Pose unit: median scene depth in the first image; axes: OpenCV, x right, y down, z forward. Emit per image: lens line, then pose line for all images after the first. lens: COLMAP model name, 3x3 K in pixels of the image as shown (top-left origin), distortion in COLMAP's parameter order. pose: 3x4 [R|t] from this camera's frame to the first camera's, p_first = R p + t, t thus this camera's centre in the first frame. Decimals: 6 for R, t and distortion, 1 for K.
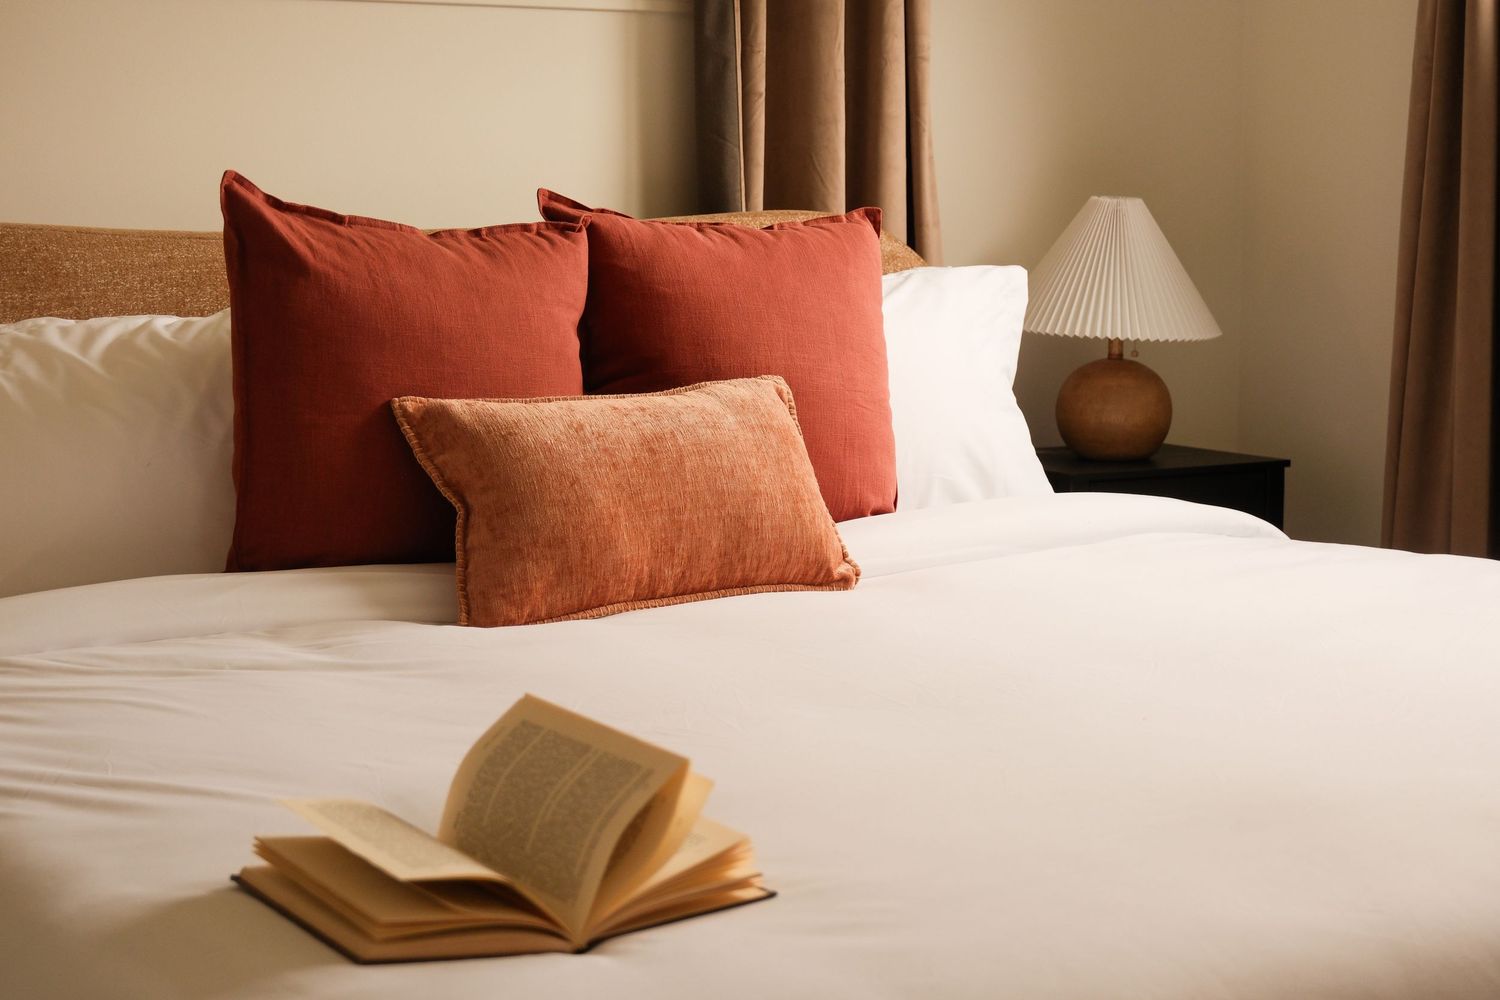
lens RADIAL K [[2202.1, 0, 746.7], [0, 2202.1, 505.4], [0, 0, 1]] dist [-0.047986, 0.000000]
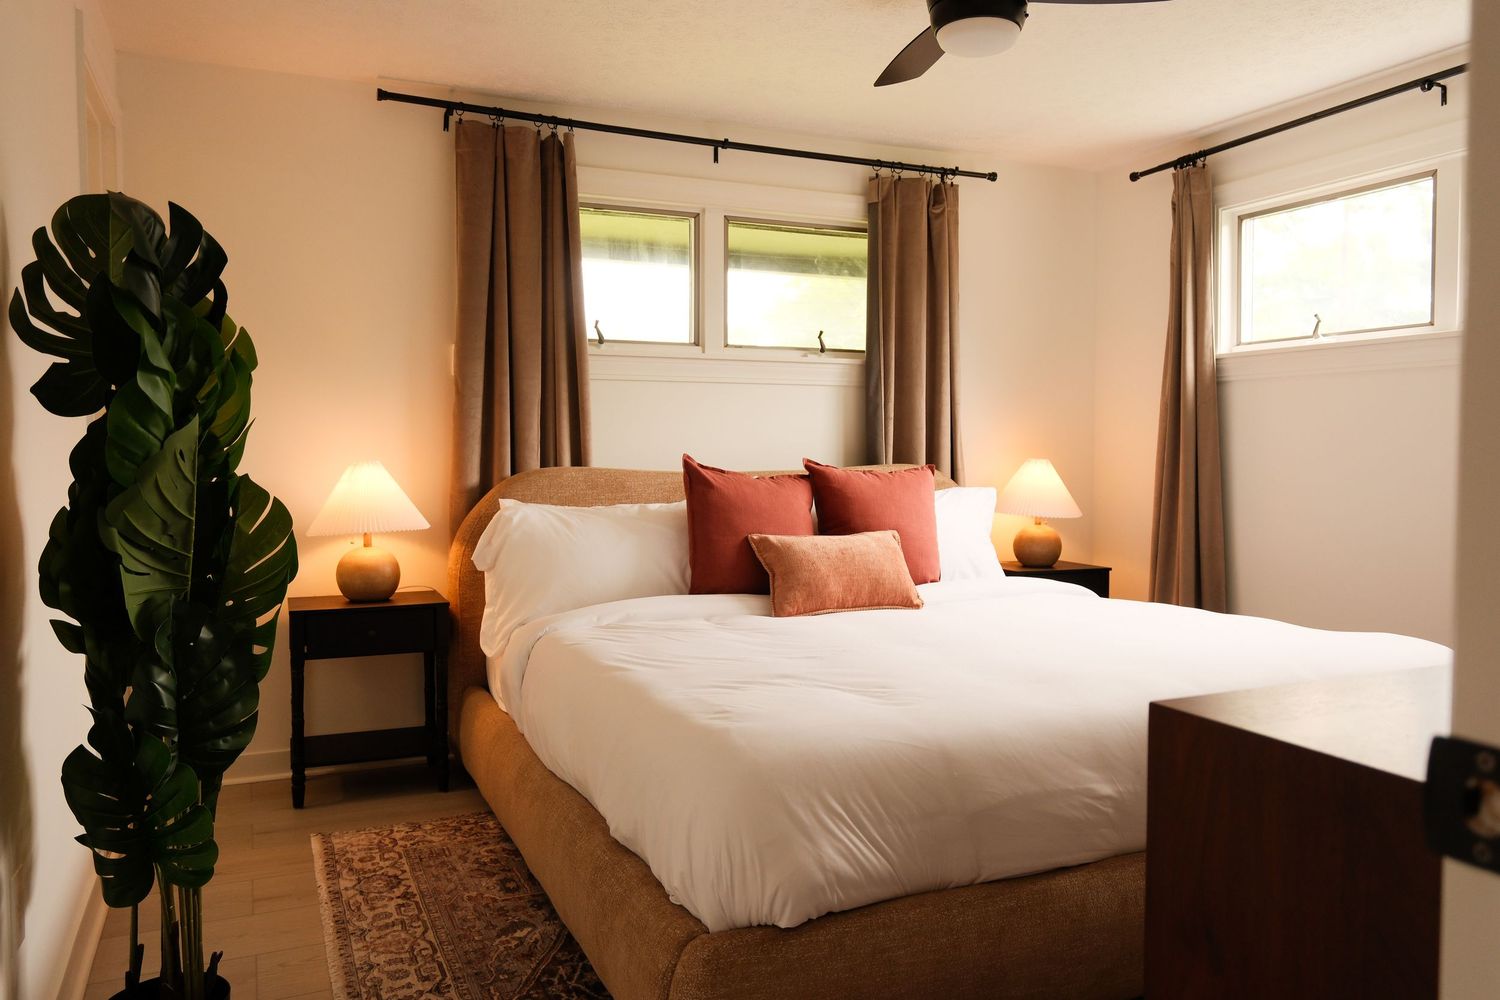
lens RADIAL K [[1126.7, 0, 736.8], [0, 1126.7, 498.3], [0, 0, 1]] dist [0.038370, -0.001263]
pose [[0.989040, 0.004643, -0.147573, 0.027394], [-0.019929, 0.994557, -0.102269, 0.044798], [0.146295, 0.104089, 0.983750, -0.331436]]
